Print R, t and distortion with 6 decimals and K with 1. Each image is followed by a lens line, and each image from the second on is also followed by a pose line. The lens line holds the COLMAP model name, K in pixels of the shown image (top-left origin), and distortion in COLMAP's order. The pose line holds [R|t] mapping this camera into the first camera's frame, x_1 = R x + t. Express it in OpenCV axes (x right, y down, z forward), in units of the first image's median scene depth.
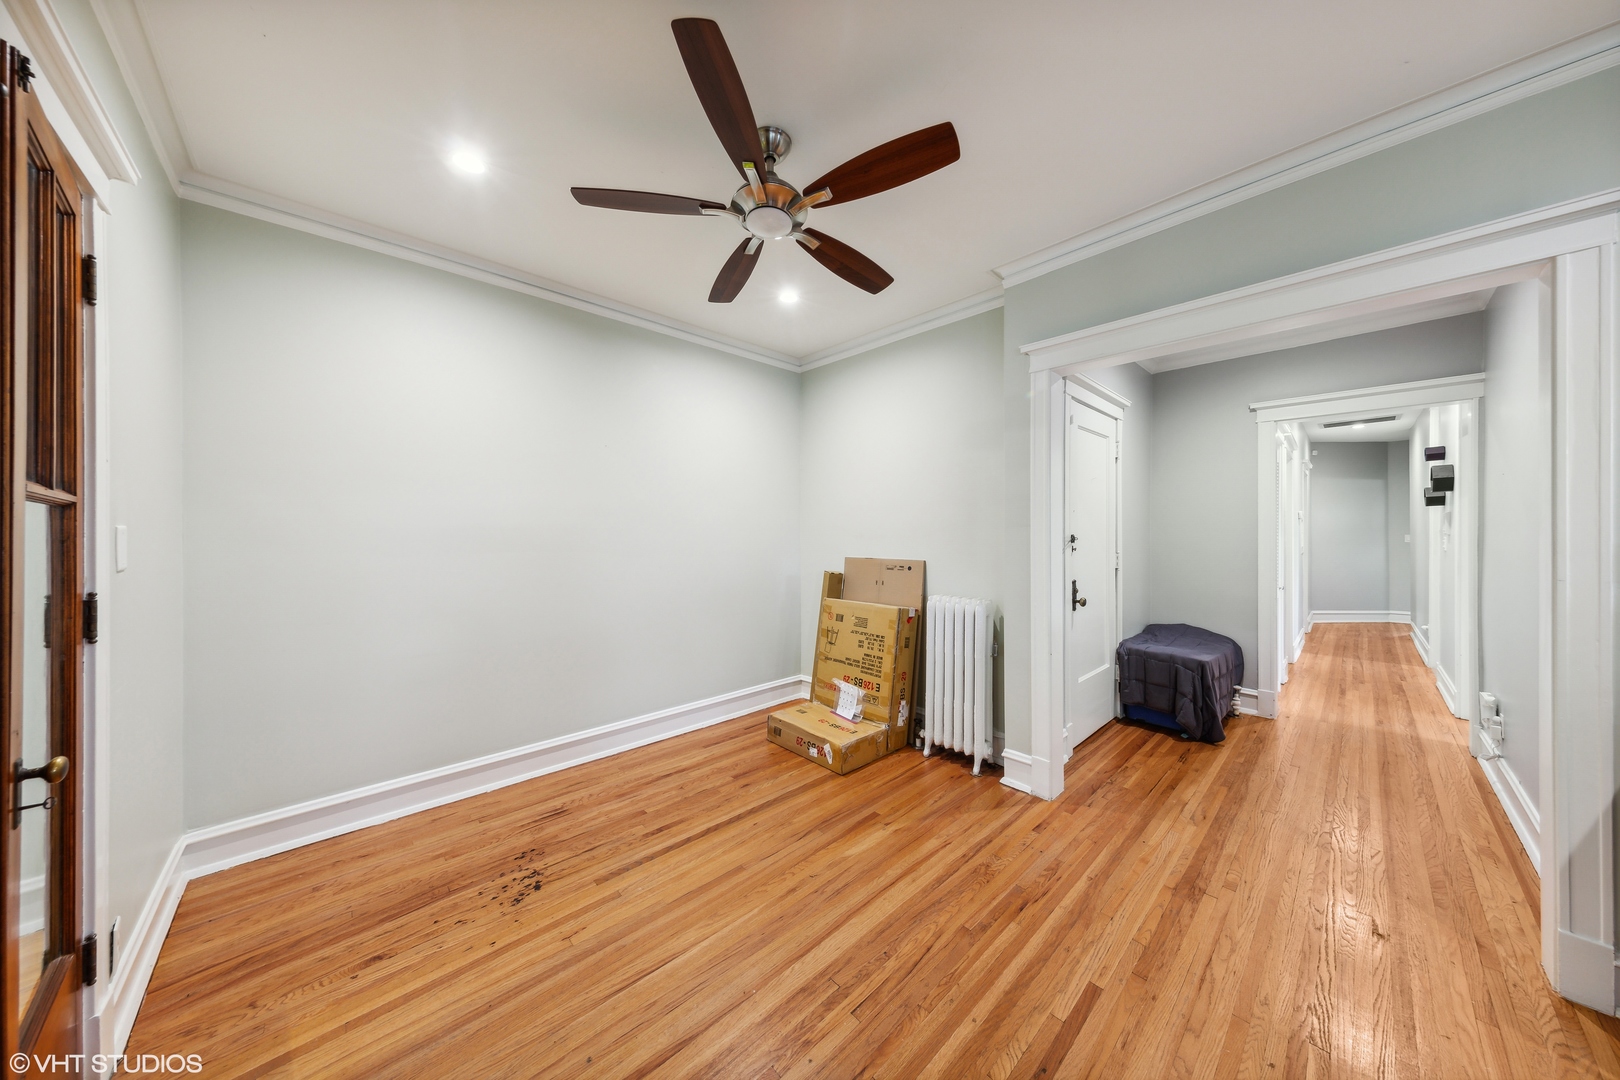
lens RADIAL K [[509.2, 0, 816.5], [0, 509.2, 532.7], [0, 0, 1]] dist [0.011729, -0.001001]
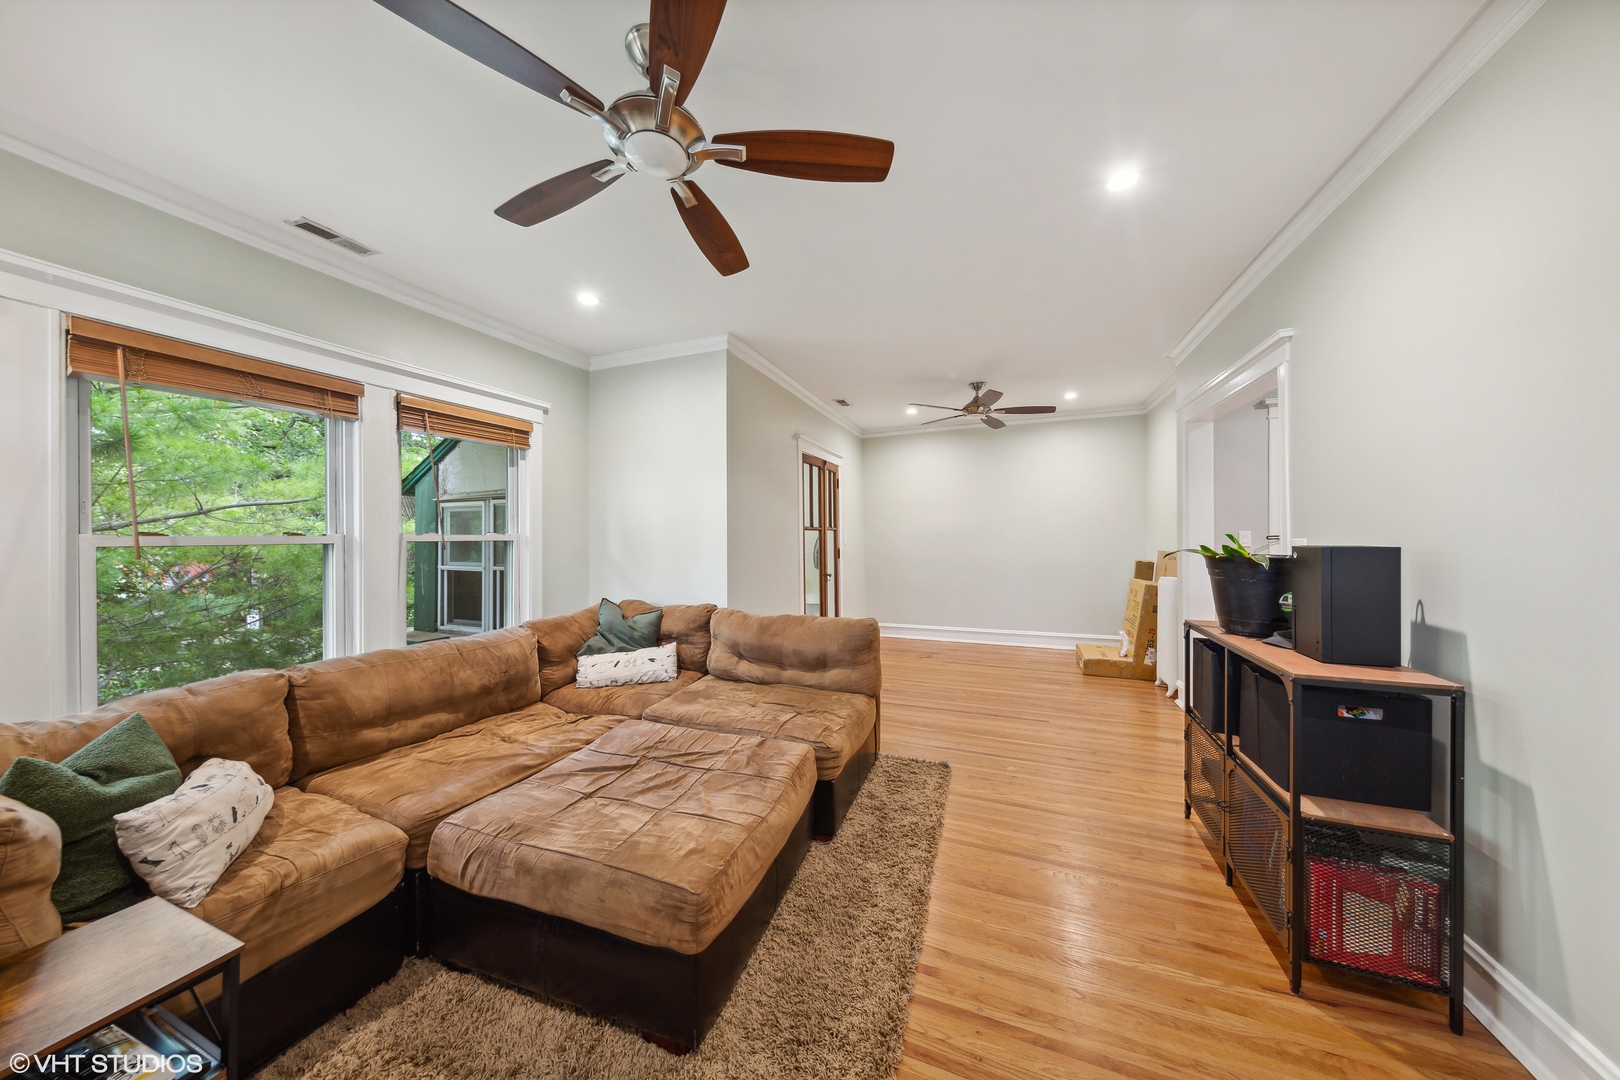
lens RADIAL K [[509.2, 0, 808.8], [0, 509.2, 537.5], [0, 0, 1]] dist [0.011729, -0.001001]
pose [[0.421861, -0.004044, -0.906651, 1.755992], [0.010377, 0.999946, 0.000369, 0.008294], [0.906601, -0.009564, 0.421880, -0.796224]]
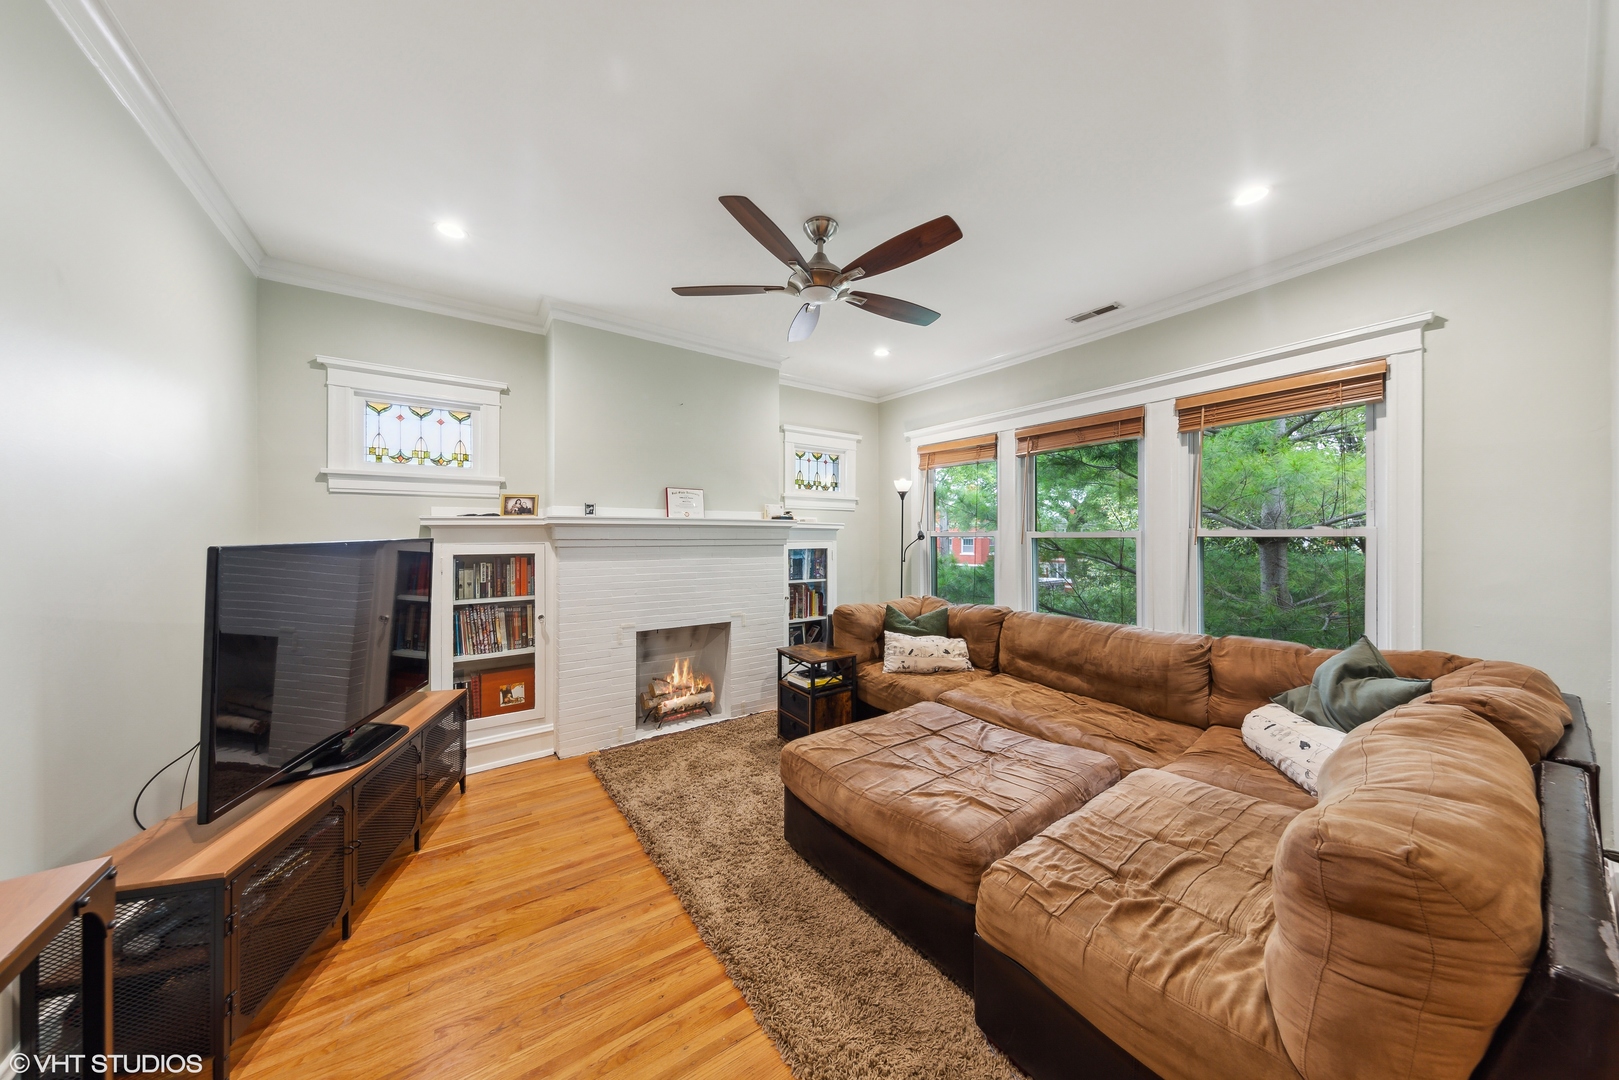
lens RADIAL K [[508.9, 0, 810.8], [0, 508.9, 534.1], [0, 0, 1]] dist [0.011729, -0.001001]
pose [[-0.989144, 0.003944, 0.146895, 0.873774], [0.003316, 0.999984, -0.004522, 0.005336], [-0.146911, -0.003986, -0.989142, 0.437908]]
